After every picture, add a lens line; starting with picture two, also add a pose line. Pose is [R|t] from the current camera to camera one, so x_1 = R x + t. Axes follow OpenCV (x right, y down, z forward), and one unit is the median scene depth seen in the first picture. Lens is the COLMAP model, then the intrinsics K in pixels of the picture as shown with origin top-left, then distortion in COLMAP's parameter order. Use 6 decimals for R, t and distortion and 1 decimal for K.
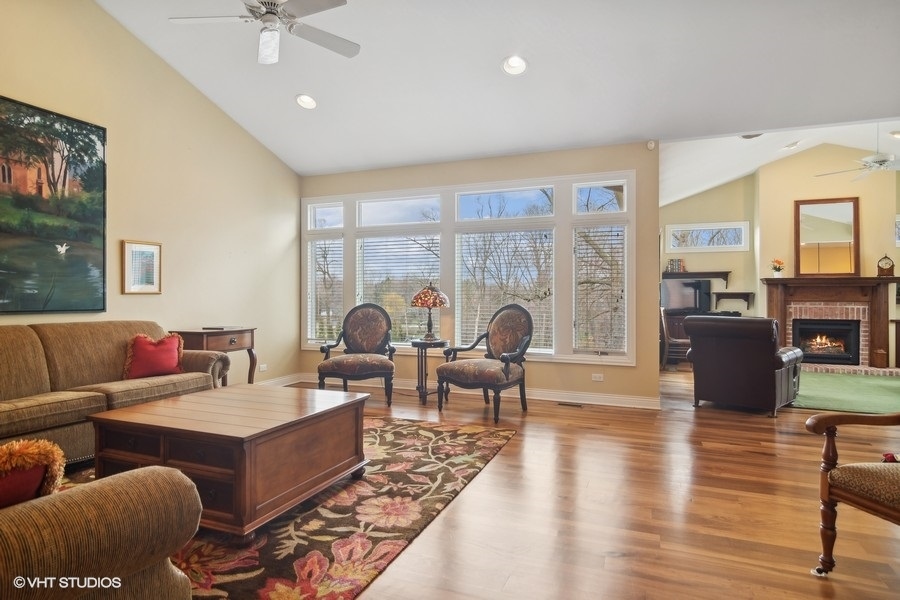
lens RADIAL K [[489.2, 0, 461.3], [0, 489.2, 288.5], [0, 0, 1]] dist [-0.002586, 0.002380]
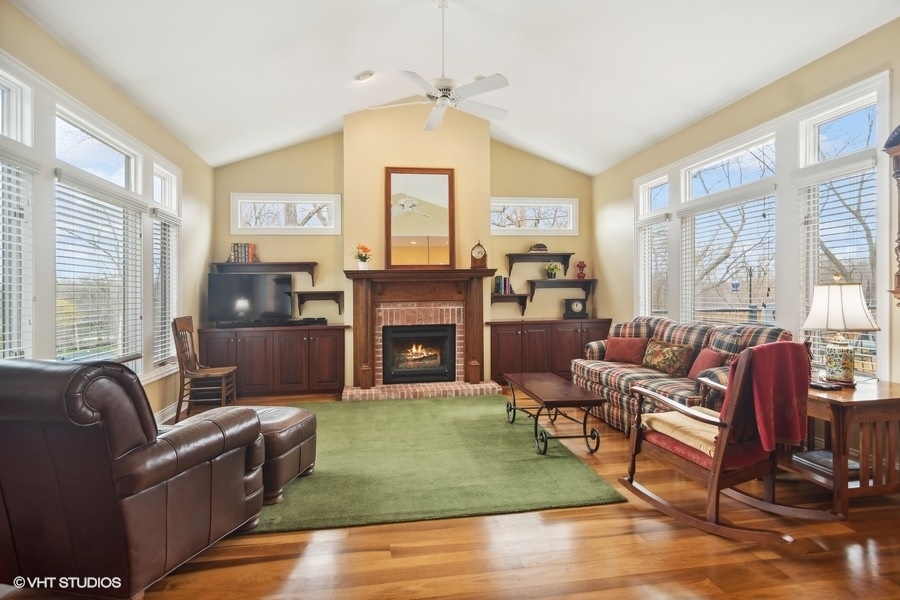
lens RADIAL K [[489.2, 0, 447.8], [0, 489.2, 295.3], [0, 0, 1]] dist [-0.002586, 0.002380]
pose [[0.855681, -0.016016, 0.517256, 0.388926], [0.010478, 0.999852, 0.013625, 0.007056], [-0.517398, -0.006239, 0.855722, 0.323429]]
